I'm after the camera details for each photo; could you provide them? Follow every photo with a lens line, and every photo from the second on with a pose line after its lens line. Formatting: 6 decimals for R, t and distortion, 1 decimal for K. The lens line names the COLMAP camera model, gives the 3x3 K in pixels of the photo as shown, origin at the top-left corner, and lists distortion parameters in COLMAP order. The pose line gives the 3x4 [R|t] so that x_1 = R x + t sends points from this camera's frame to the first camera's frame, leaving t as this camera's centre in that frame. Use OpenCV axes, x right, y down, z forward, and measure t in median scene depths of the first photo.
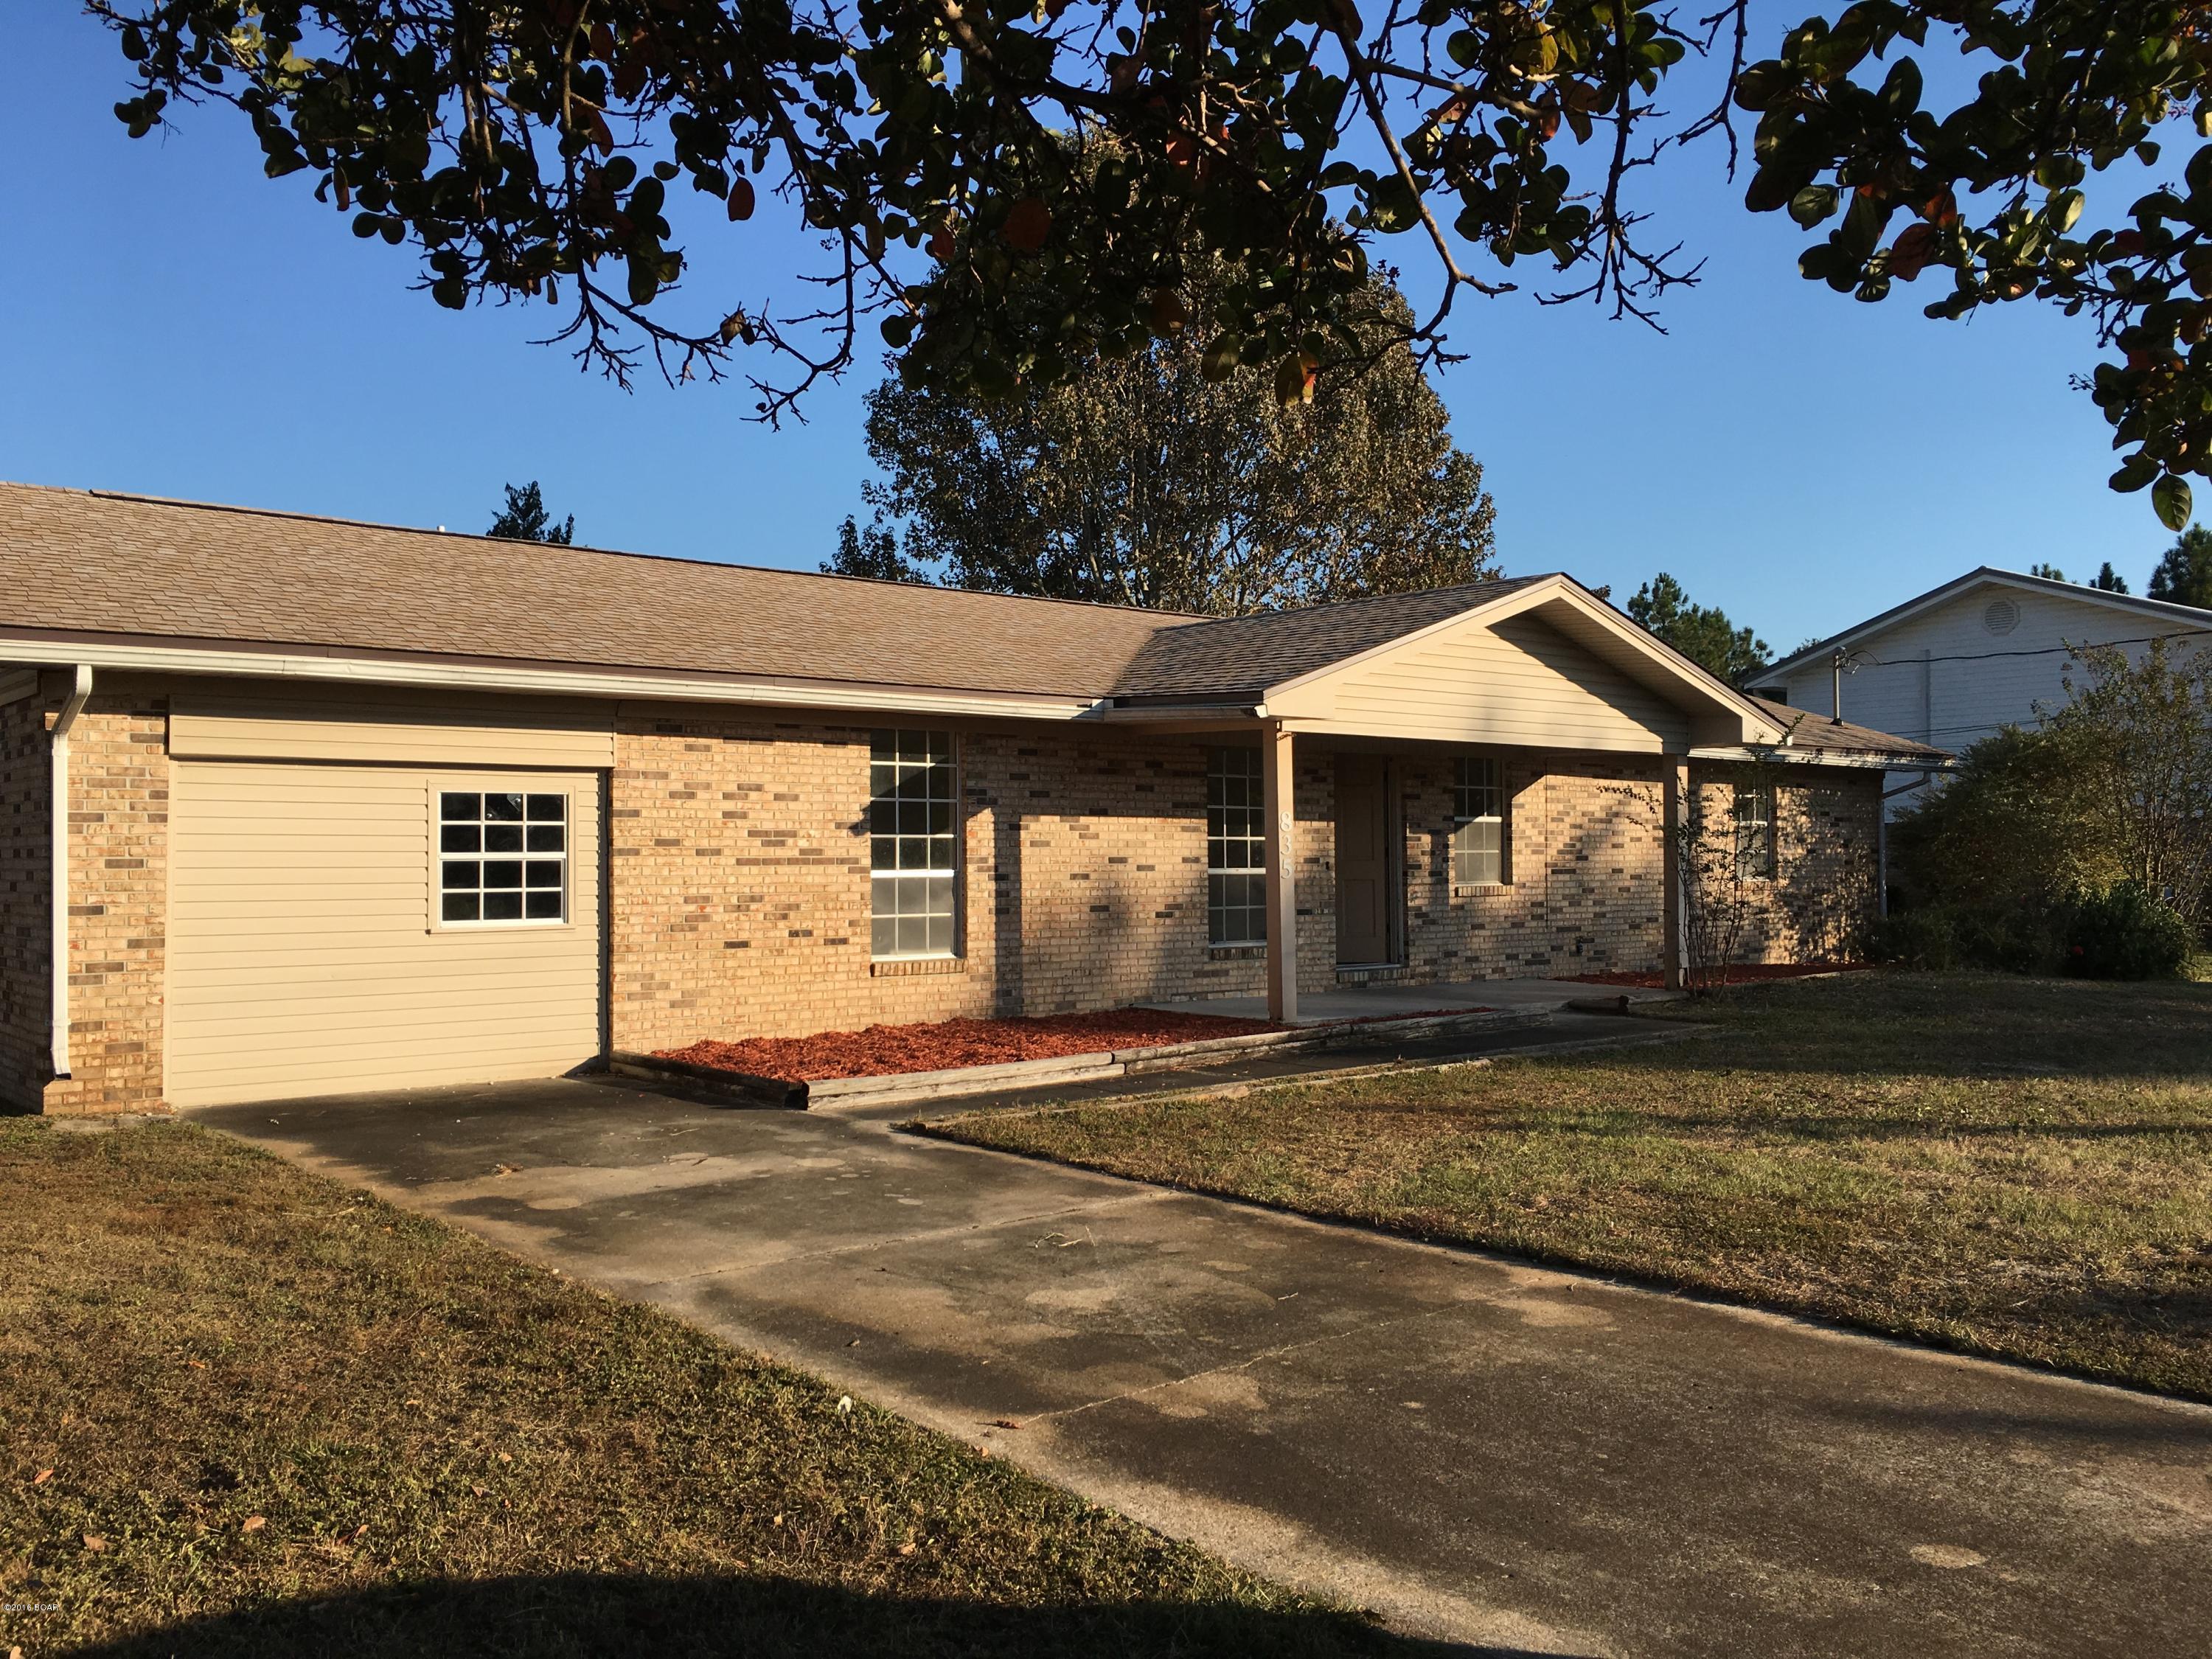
lens RADIAL K [[1870.8, 0, 1105.9], [0, 1870.8, 831.0], [0, 0, 1]] dist [-0.006292, 0.000747]
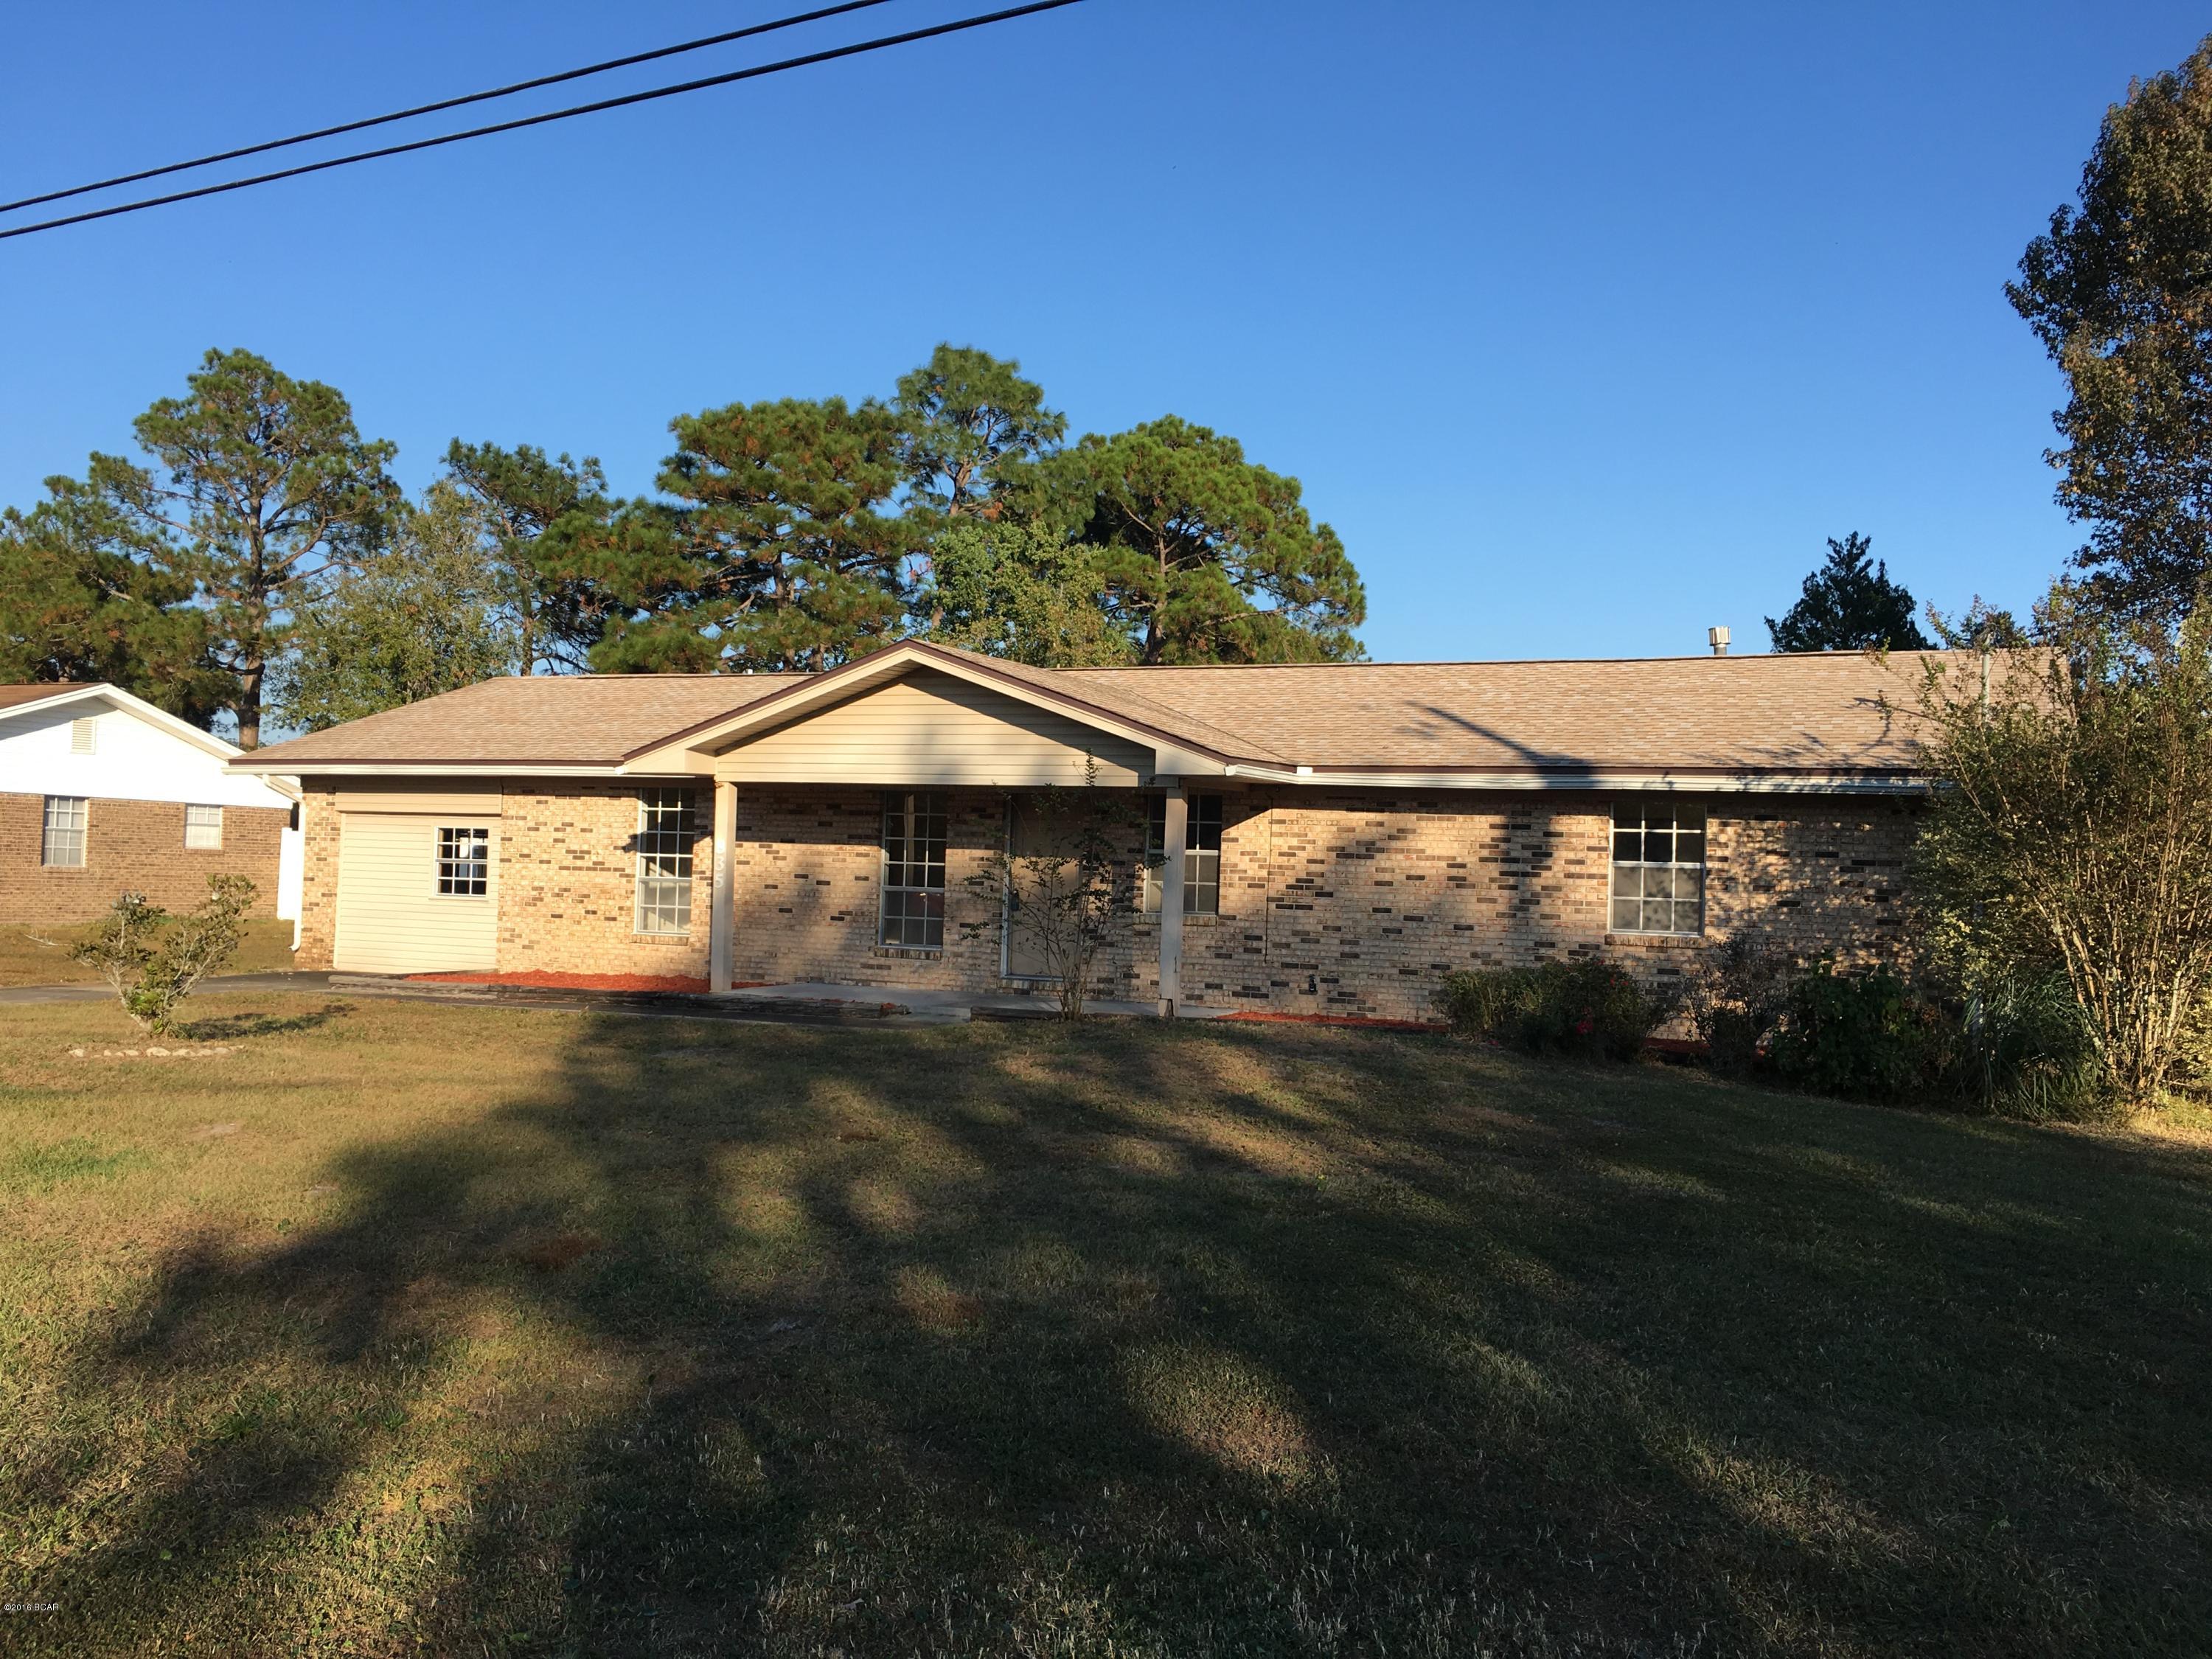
lens RADIAL K [[1870.8, 0, 1106.1], [0, 1870.8, 825.1], [0, 0, 1]] dist [-0.006292, 0.000747]
pose [[0.448080, 0.010689, -0.893930, 1.451735], [-0.008734, 0.999933, 0.007578, -0.037323], [0.893951, 0.004412, 0.448143, 0.633774]]
